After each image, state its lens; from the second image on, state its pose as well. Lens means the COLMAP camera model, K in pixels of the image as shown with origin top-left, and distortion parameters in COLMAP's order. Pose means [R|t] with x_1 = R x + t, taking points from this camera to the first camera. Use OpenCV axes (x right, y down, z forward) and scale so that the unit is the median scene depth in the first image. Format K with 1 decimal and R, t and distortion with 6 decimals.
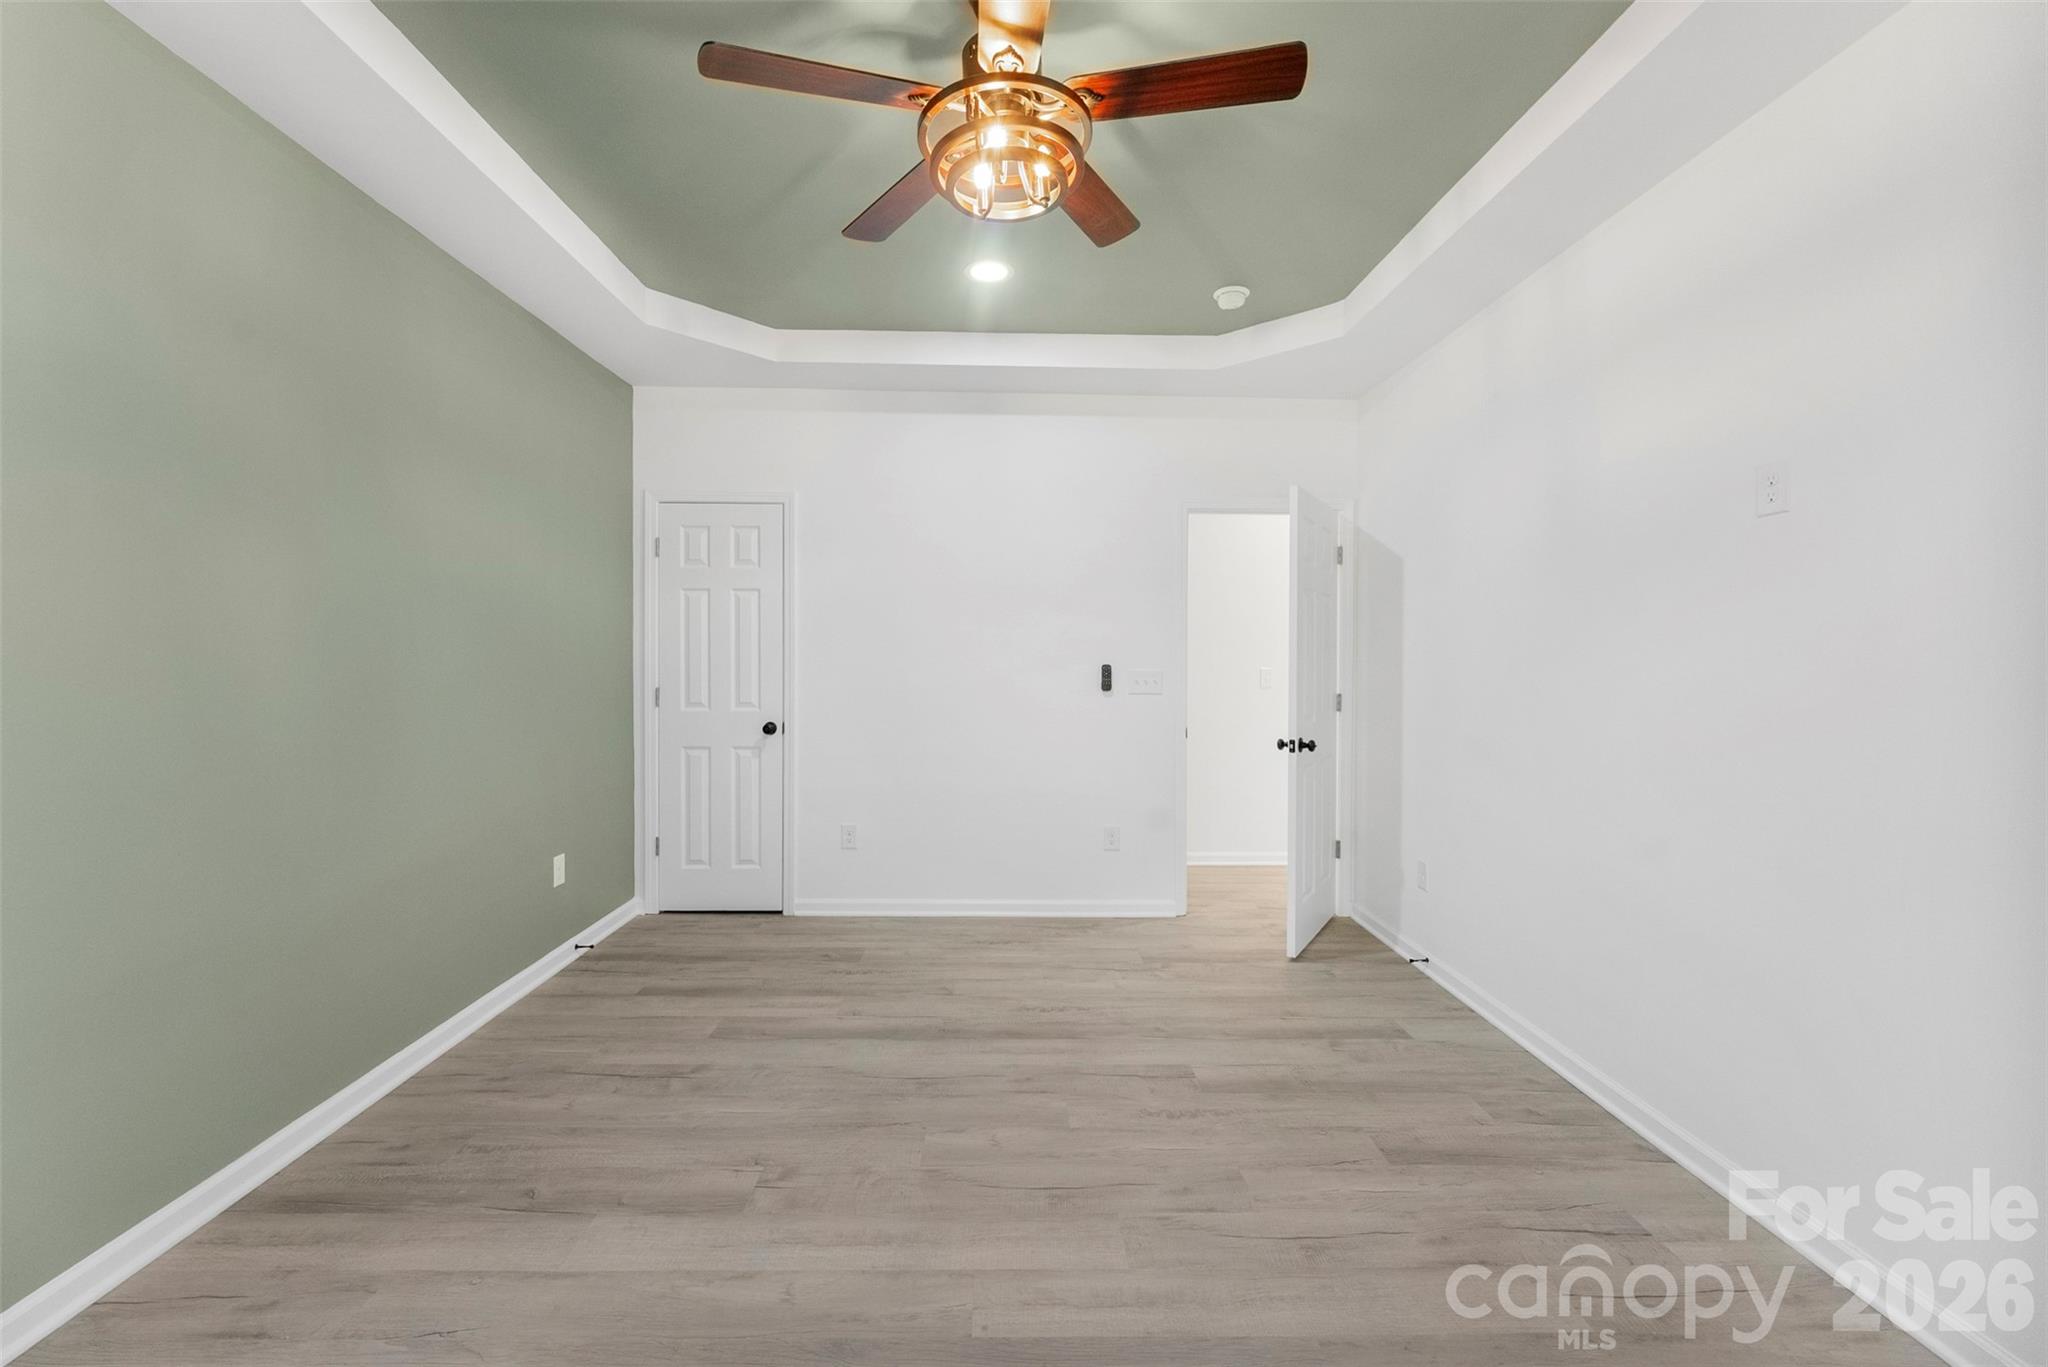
lens RADIAL K [[829.9, 0, 1016.6], [0, 829.9, 662.3], [0, 0, 1]] dist [-0.001181, -0.000140]
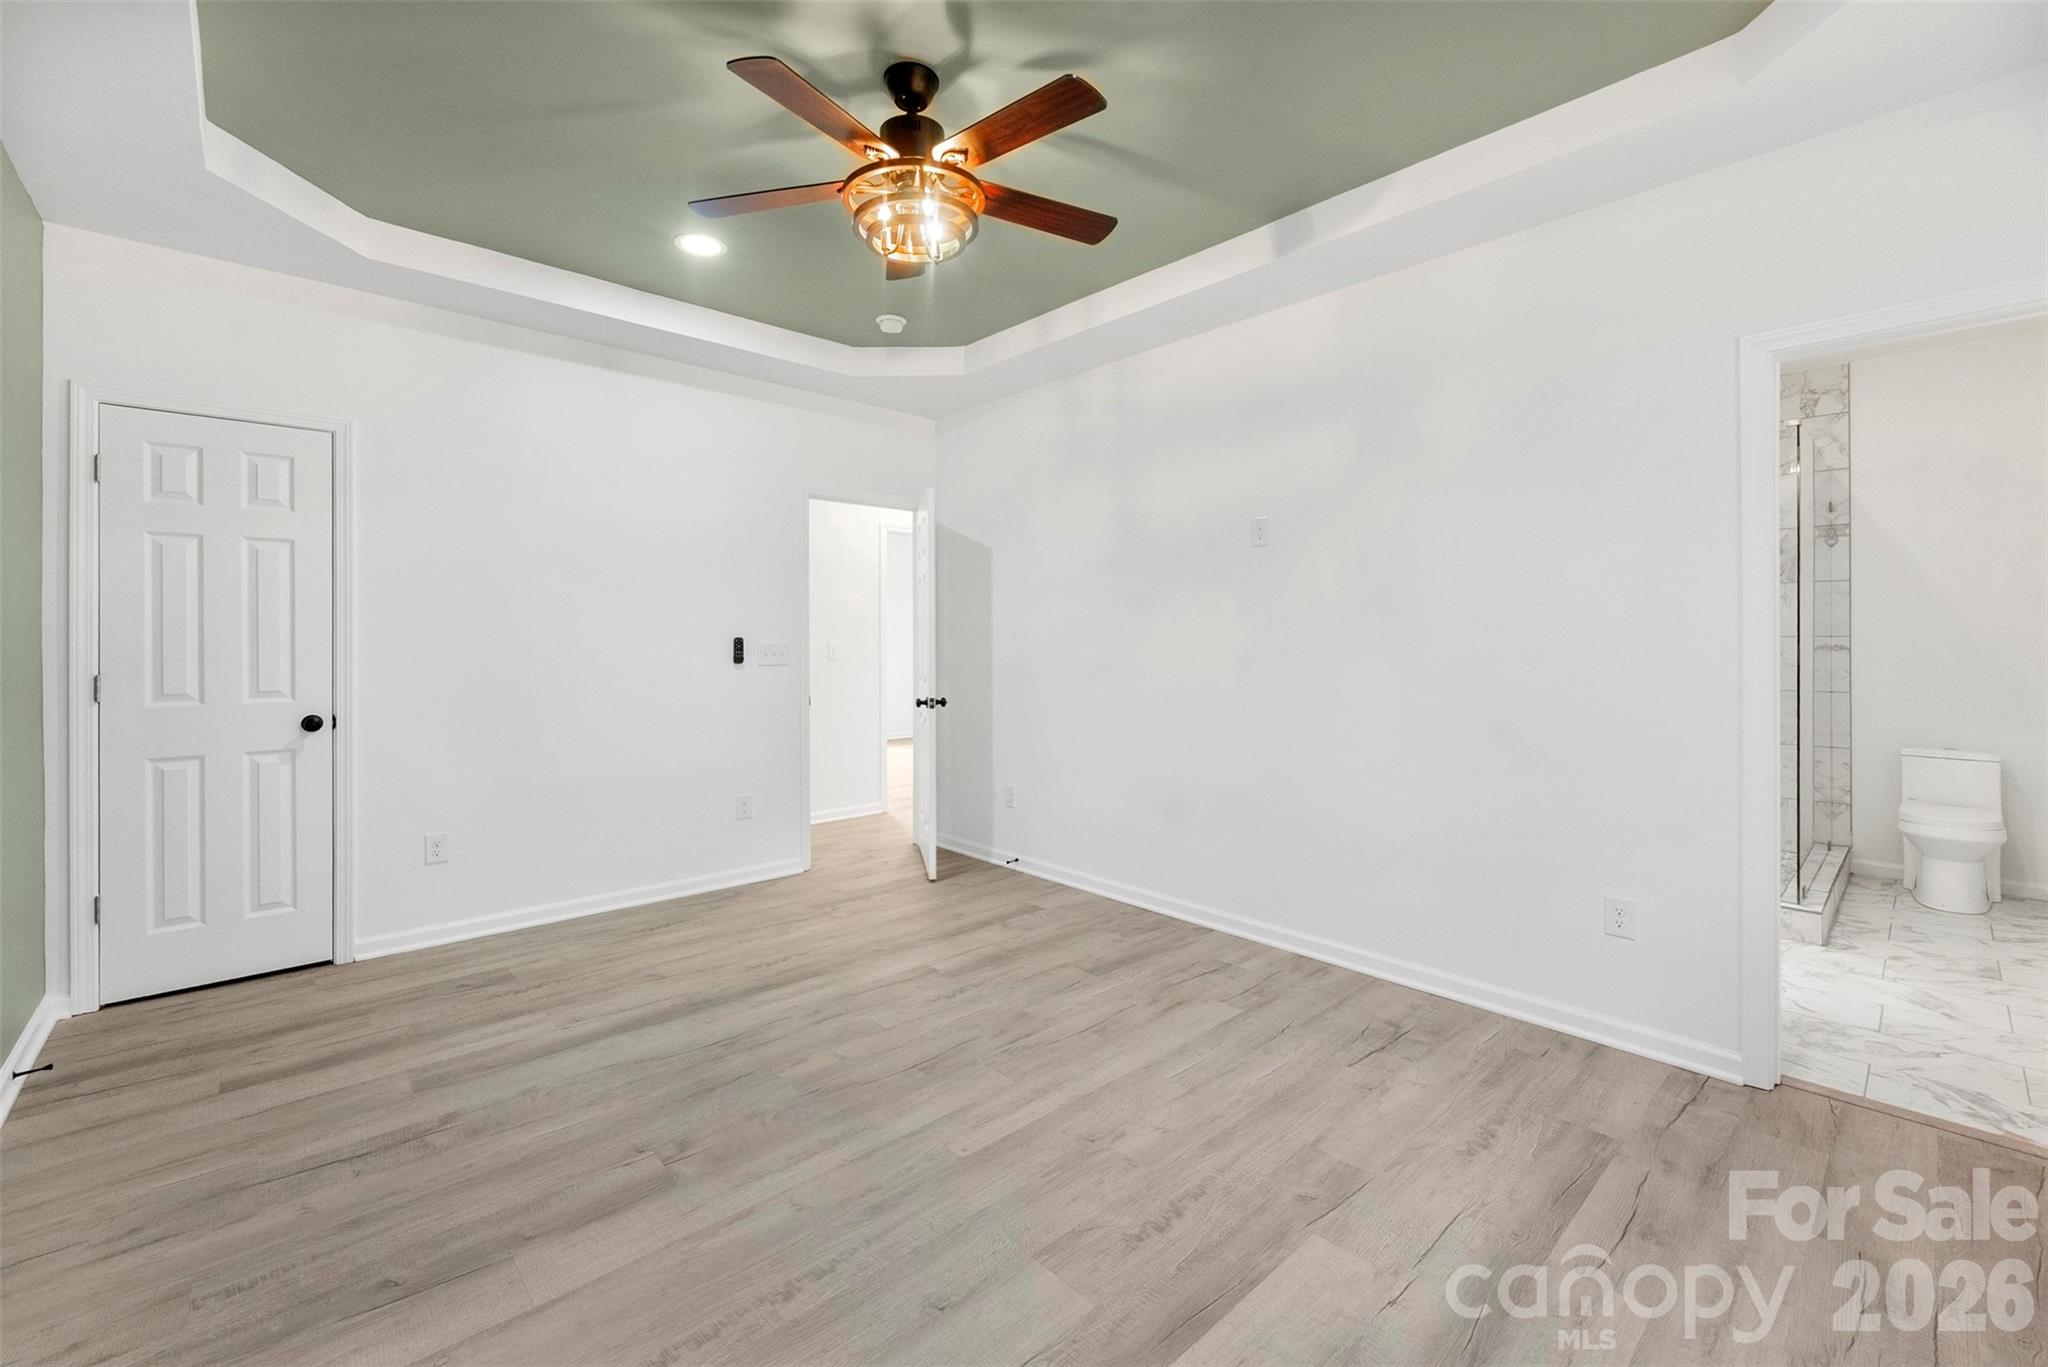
lens RADIAL K [[848.0, 0, 1022.9], [0, 848.0, 636.7], [0, 0, 1]] dist [-0.002146, -0.000688]
pose [[0.751617, -0.004419, 0.659585, -0.402453], [0.009549, 0.999946, -0.004182, 0.011541], [-0.659531, 0.009441, 0.751618, -0.020189]]
